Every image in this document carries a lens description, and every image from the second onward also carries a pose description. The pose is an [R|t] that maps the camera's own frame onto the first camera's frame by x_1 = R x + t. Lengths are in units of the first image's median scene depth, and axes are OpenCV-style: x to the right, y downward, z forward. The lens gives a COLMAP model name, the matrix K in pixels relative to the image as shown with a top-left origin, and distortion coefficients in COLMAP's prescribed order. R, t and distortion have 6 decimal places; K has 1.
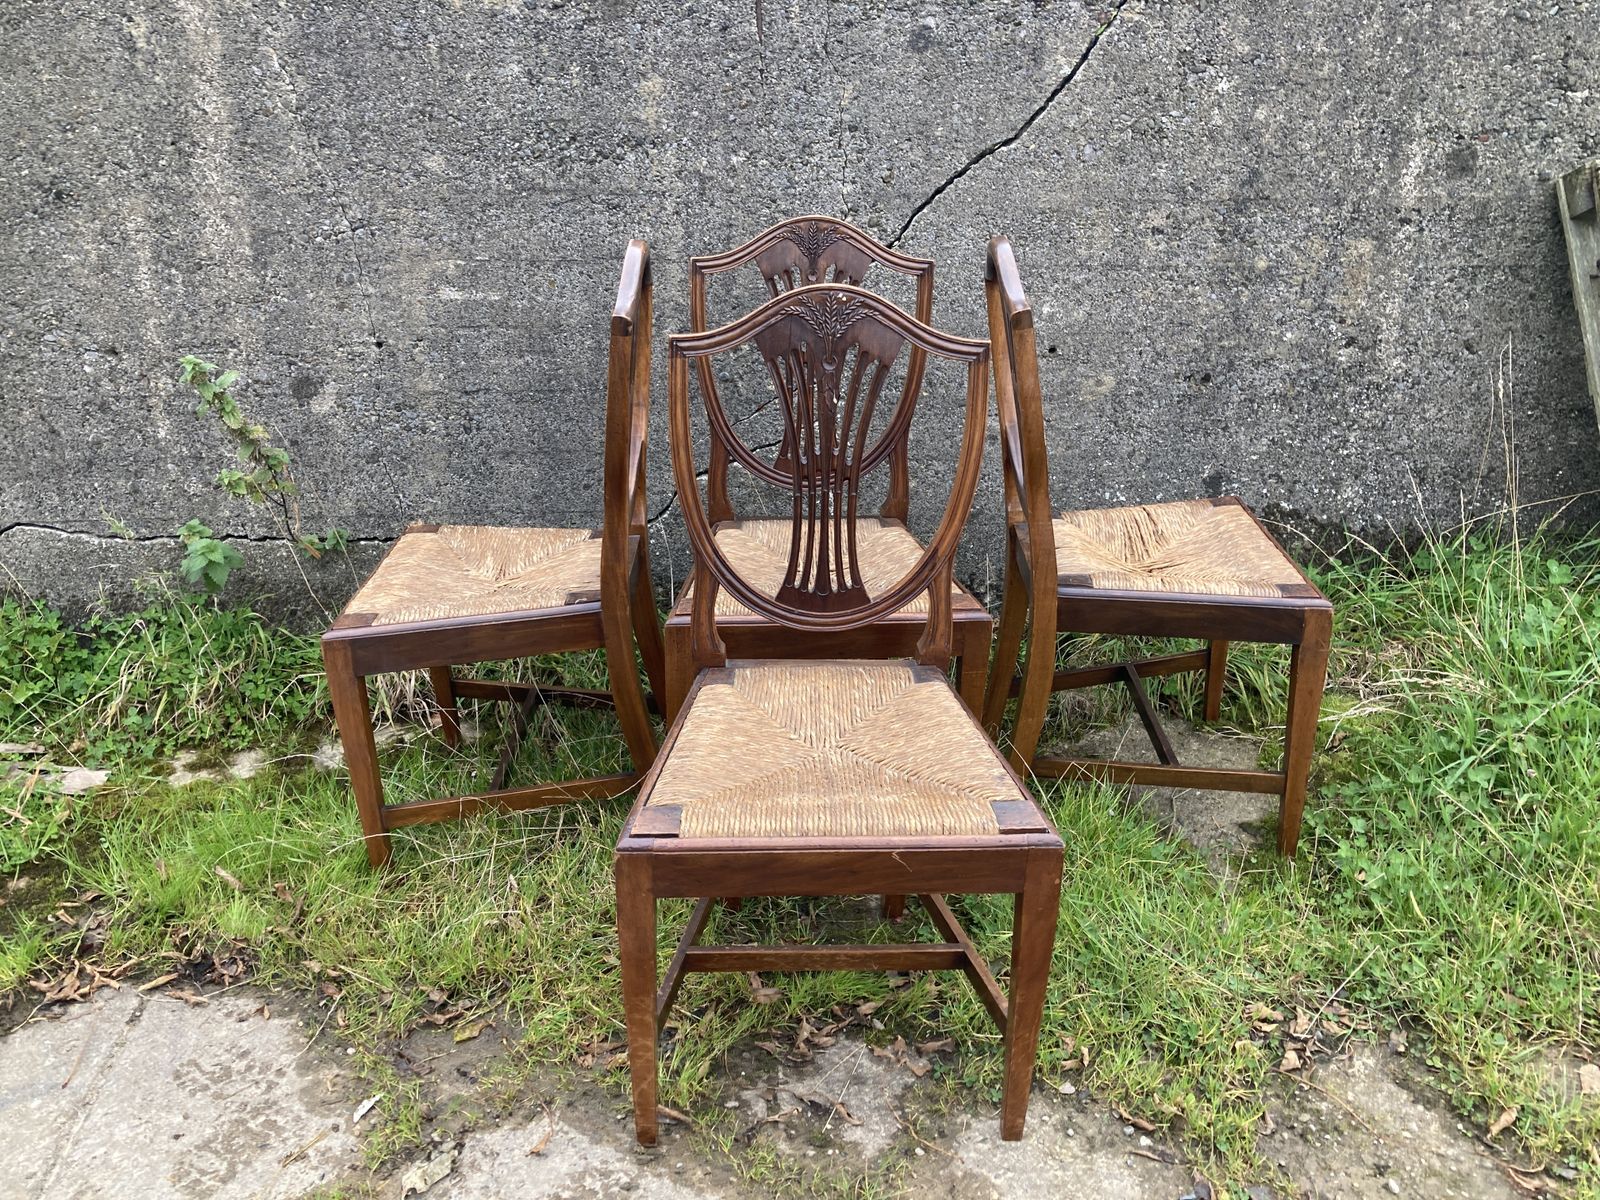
lens RADIAL K [[1393.6, 0, 817.2], [0, 1393.6, 607.3], [0, 0, 1]] dist [0.000965, 0.017871]
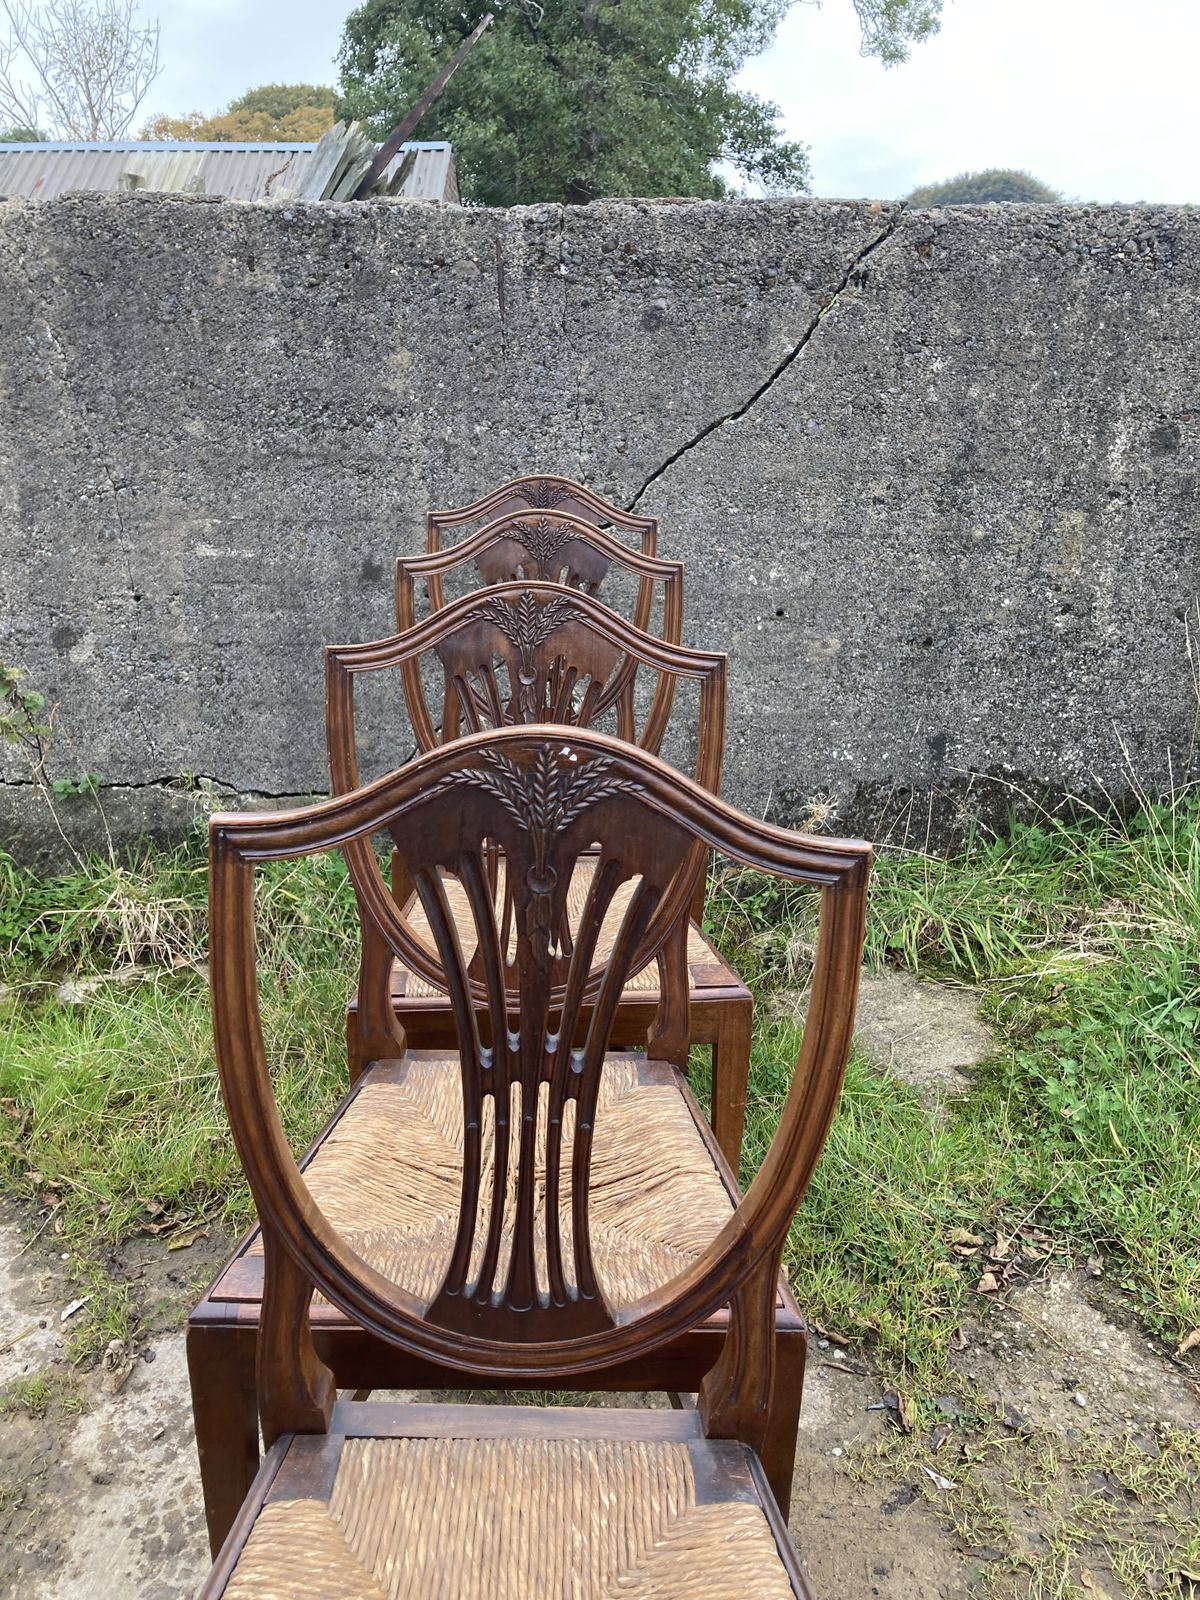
lens RADIAL K [[1393.6, 0, 593.8], [0, 1393.6, 808.8], [0, 0, 1]] dist [0.000965, 0.017871]
pose [[0.999834, 0.015256, -0.009999, 0.044156], [-0.016050, 0.996265, -0.084849, 0.055329], [0.008667, 0.084996, 0.996344, -0.030133]]
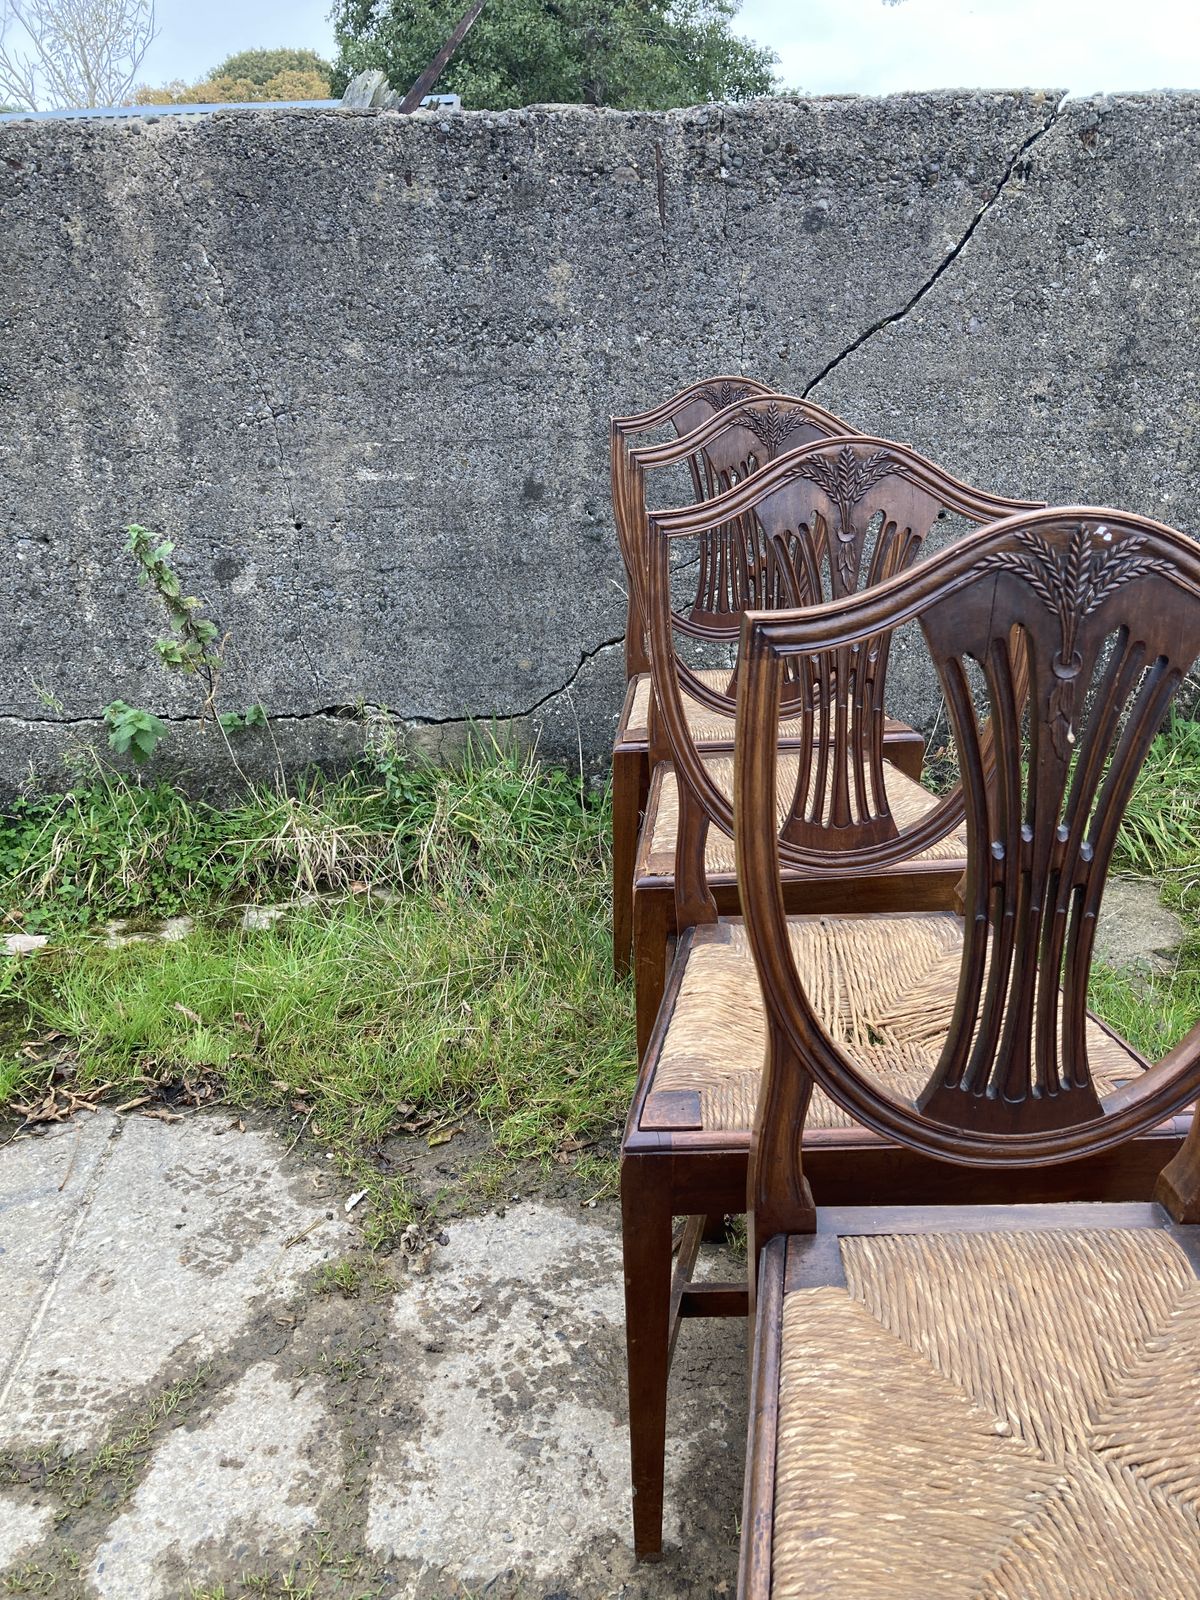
lens RADIAL K [[1392.2, 0, 593.6], [0, 1392.2, 831.6], [0, 0, 1]] dist [0.004116, 0.014207]
pose [[0.999703, -0.024337, 0.000847, -0.103153], [0.024348, 0.998328, -0.052423, 0.105092], [0.000431, 0.052428, 0.998625, -0.033512]]
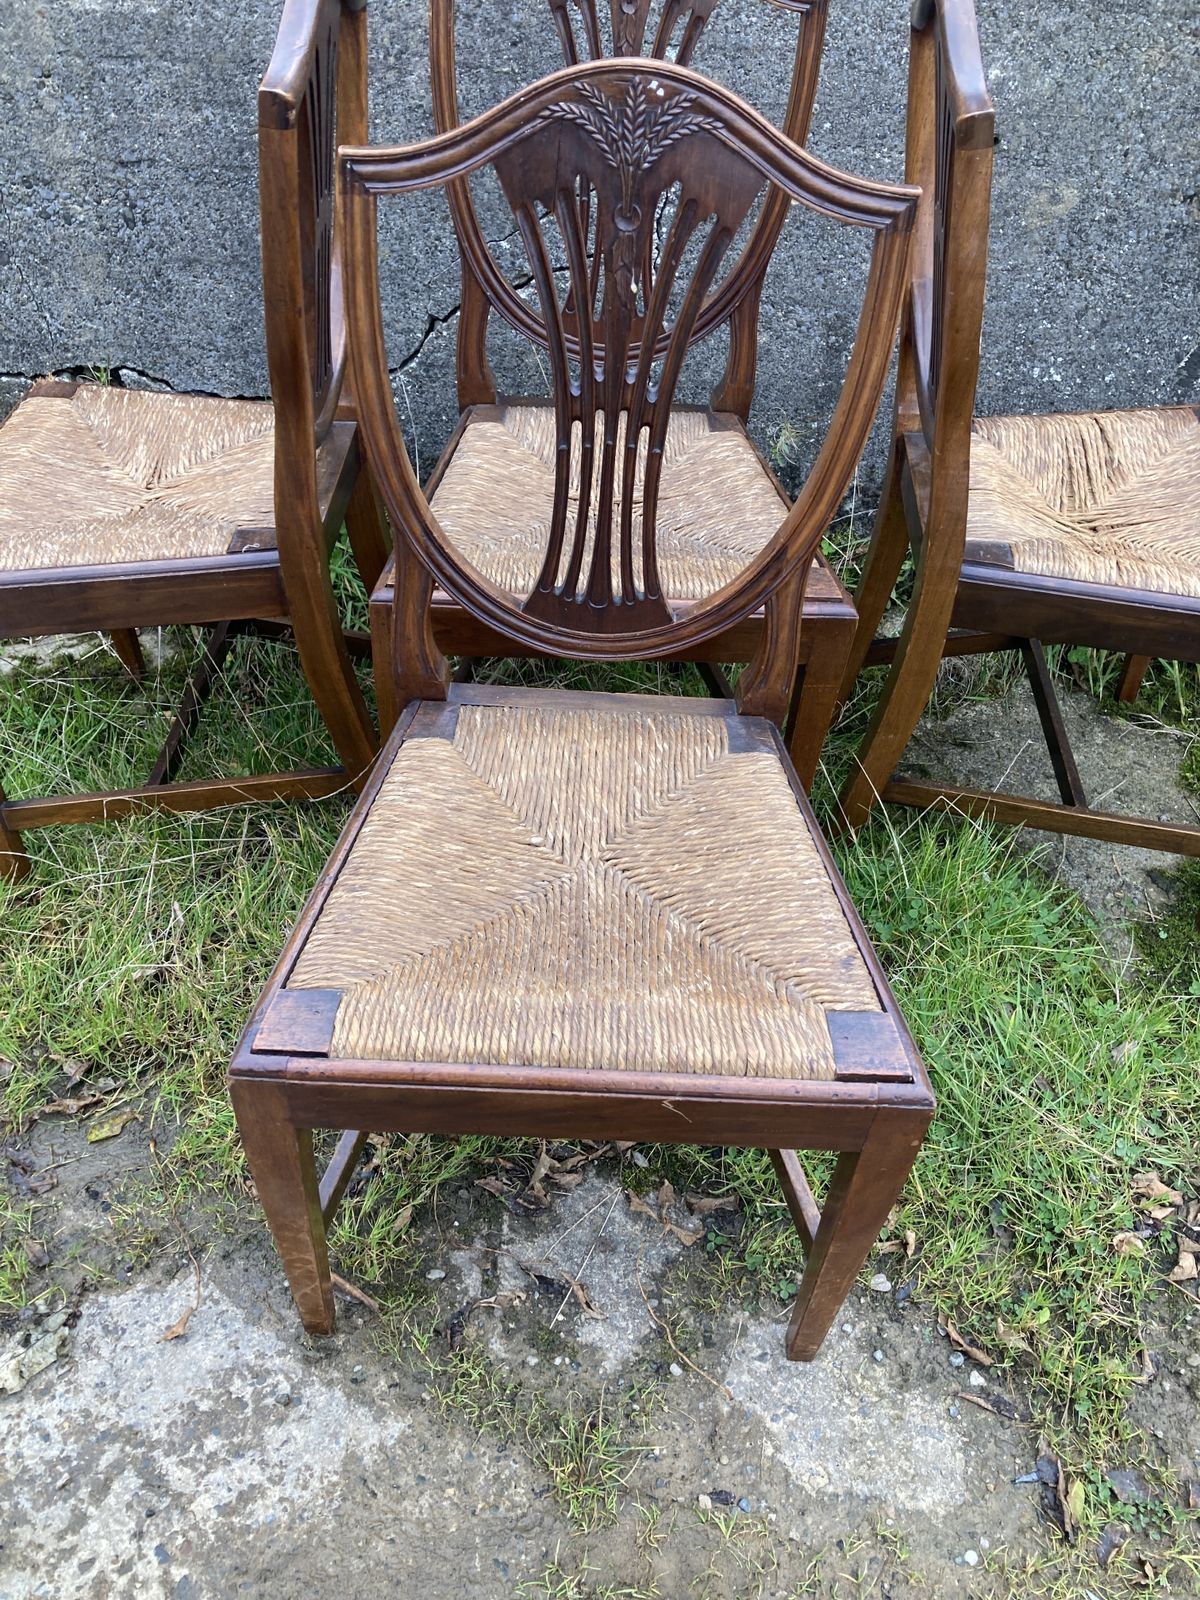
lens RADIAL K [[1317.4, 0, 596.6], [0, 1317.4, 826.3], [0, 0, 1]] dist [-0.001609, 0.015145]
pose [[0.997356, 0.068747, -0.023548, 0.019330], [-0.056094, 0.934340, 0.351940, -0.095306], [0.046196, -0.349688, 0.935726, 0.306721]]
